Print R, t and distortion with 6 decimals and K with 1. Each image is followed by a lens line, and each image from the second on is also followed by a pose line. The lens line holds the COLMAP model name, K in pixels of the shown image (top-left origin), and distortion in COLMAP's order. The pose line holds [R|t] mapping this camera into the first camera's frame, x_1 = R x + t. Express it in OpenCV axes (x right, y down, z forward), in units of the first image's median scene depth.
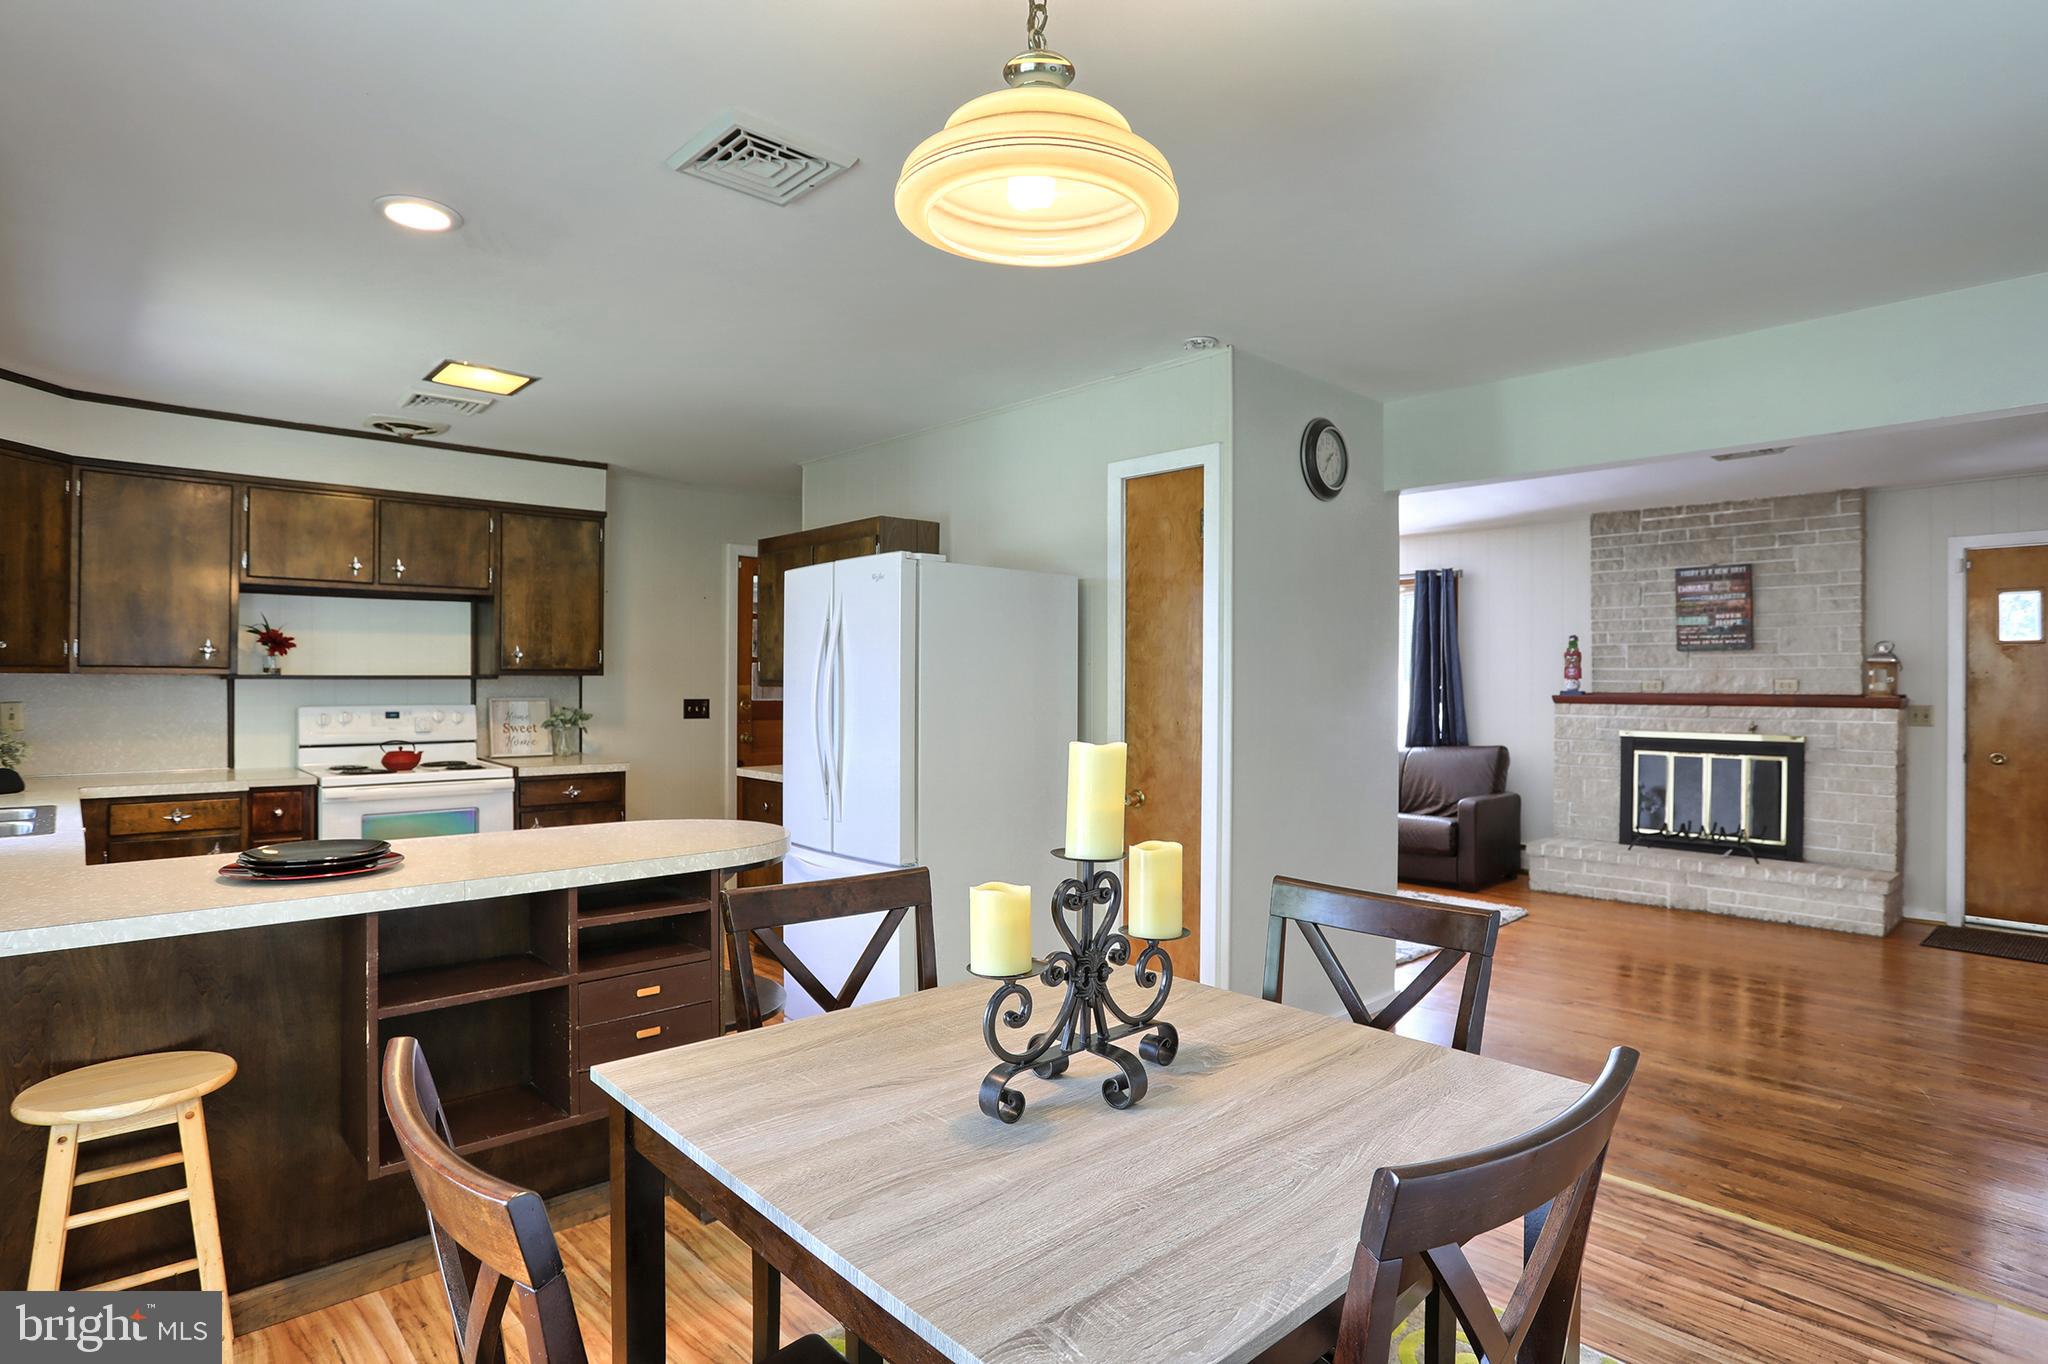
lens RADIAL K [[1072.7, 0, 1019.5], [0, 1072.7, 669.7], [0, 0, 1]] dist [-0.064468, 0.029606]
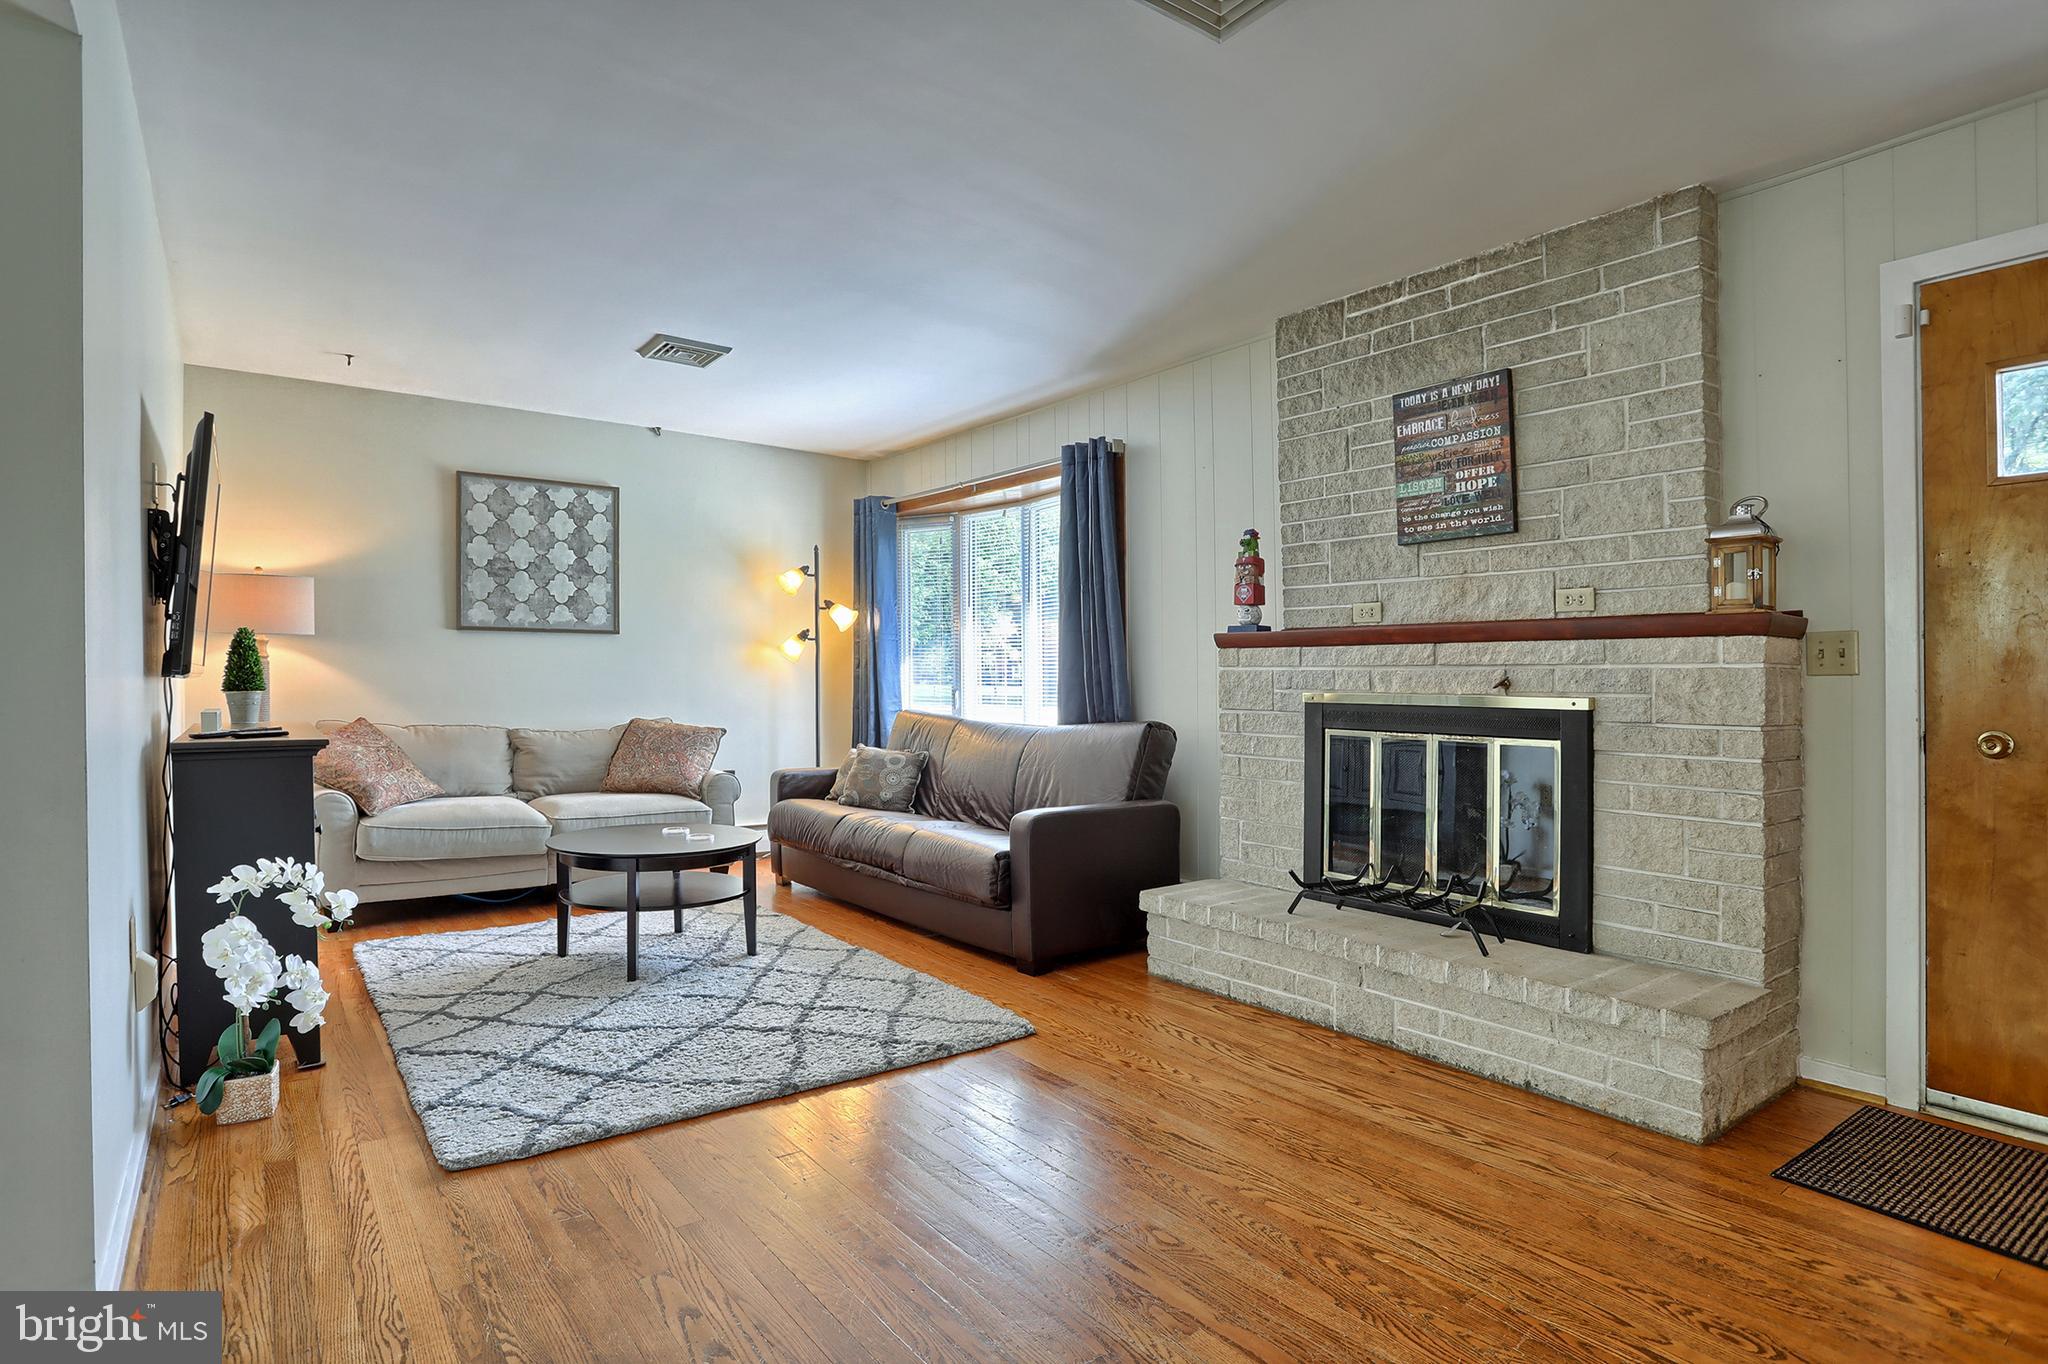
lens RADIAL K [[1079.9, 0, 982.1], [0, 1079.9, 655.0], [0, 0, 1]] dist [-0.070361, 0.034447]
pose [[0.993891, -0.000587, -0.110365, 0.506541], [-0.000368, 0.999963, -0.008636, 0.046509], [0.110366, 0.008624, 0.993854, 0.457975]]
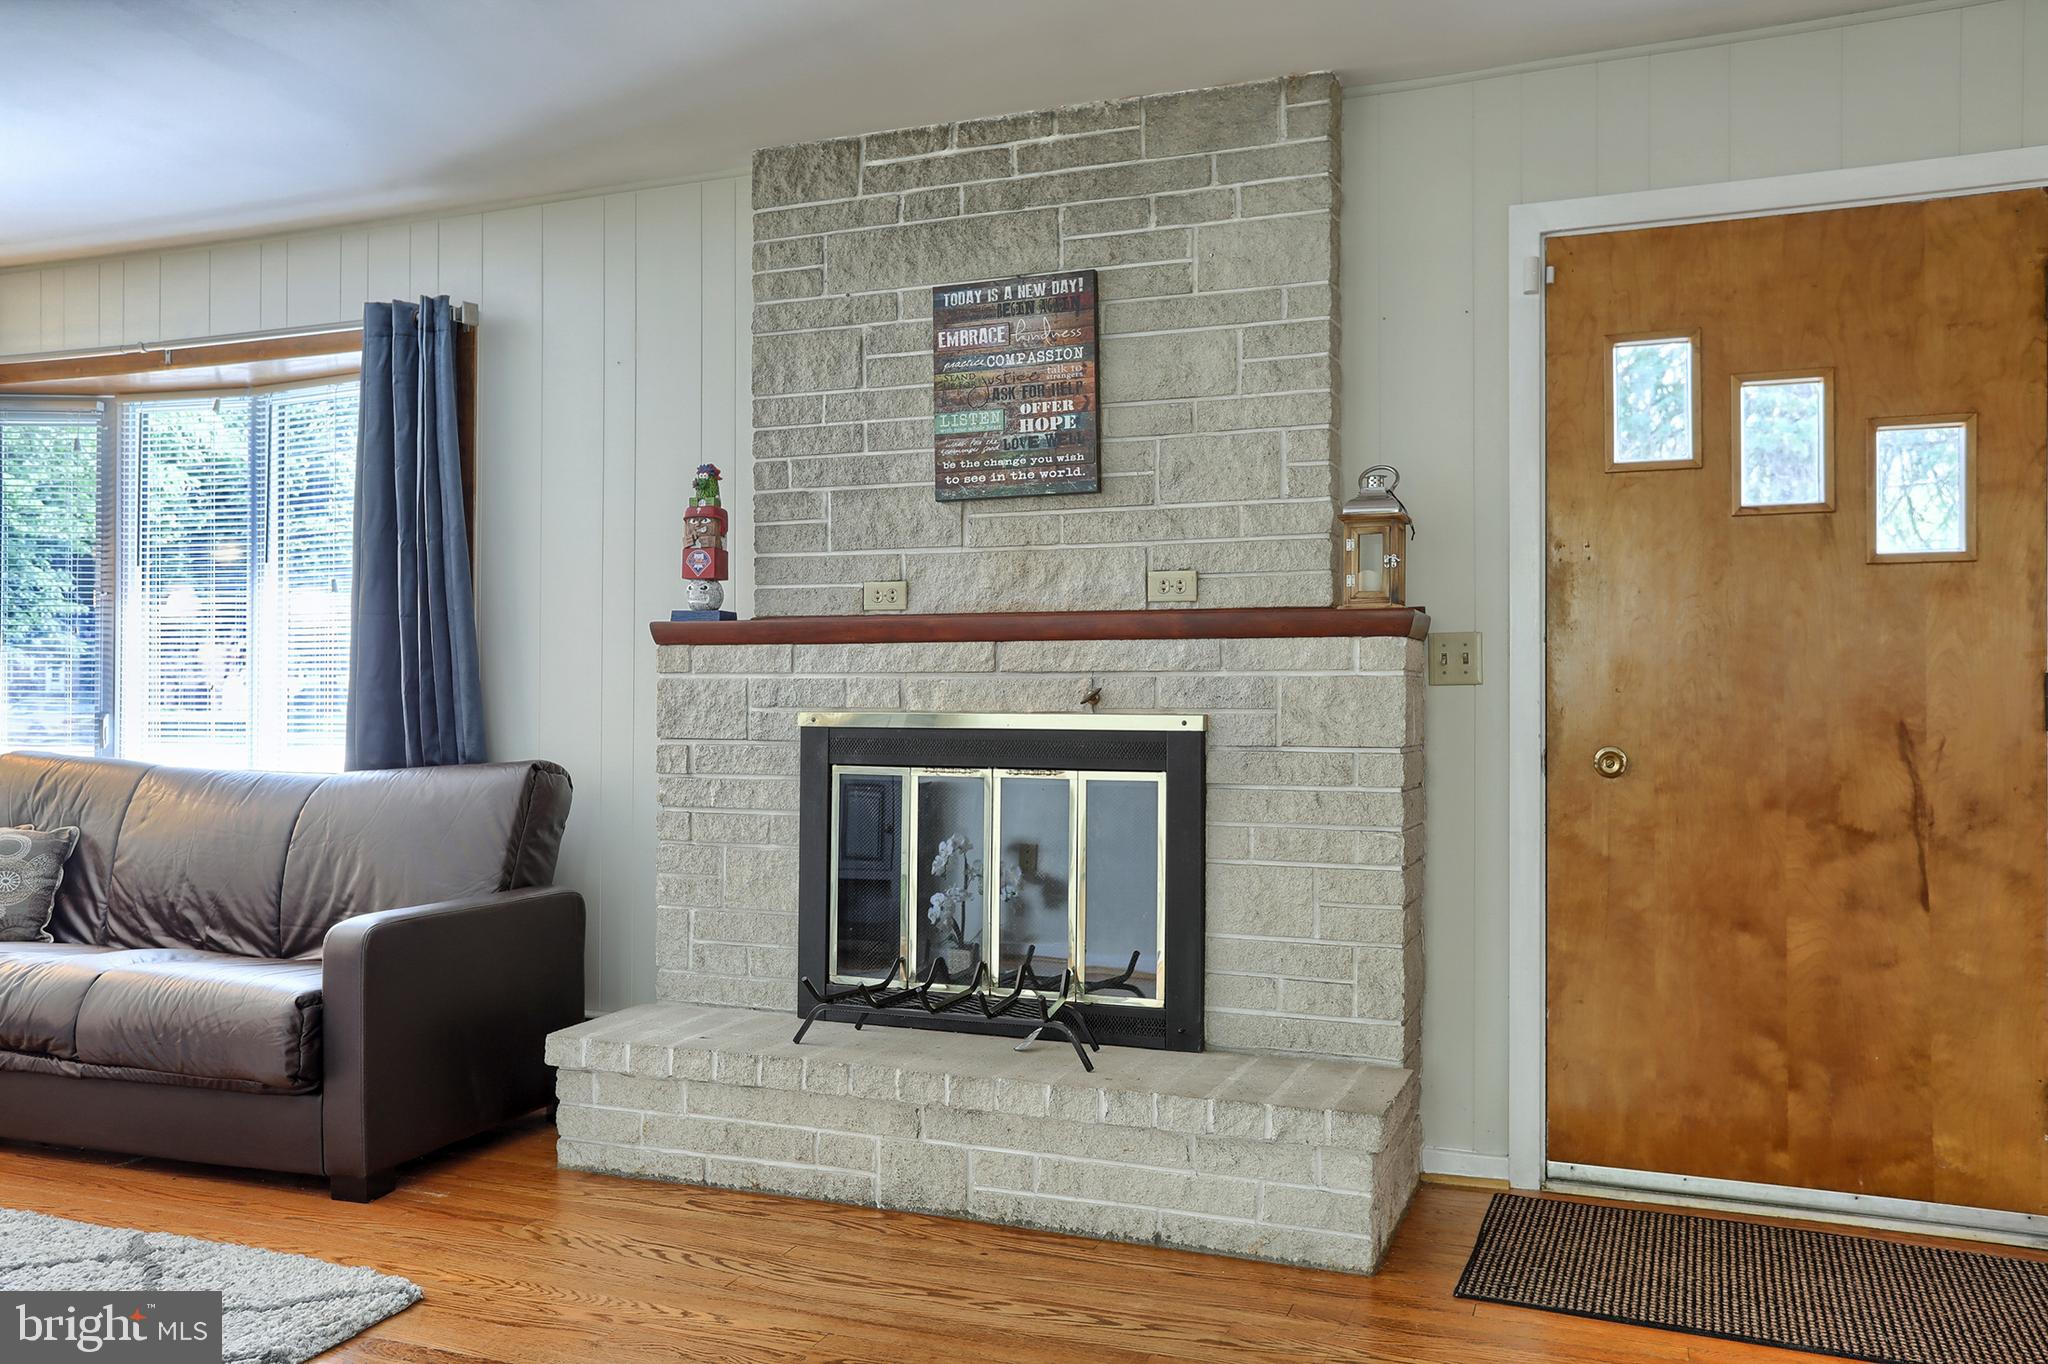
lens RADIAL K [[1641.7, 0, 1025.9], [0, 1641.7, 637.4], [0, 0, 1]] dist [-0.037299, 0.079794]
pose [[0.898010, 0.011912, 0.439815, 0.421247], [-0.003087, 0.999779, -0.020776, 0.046770], [-0.439965, 0.017299, 0.897848, 0.482684]]
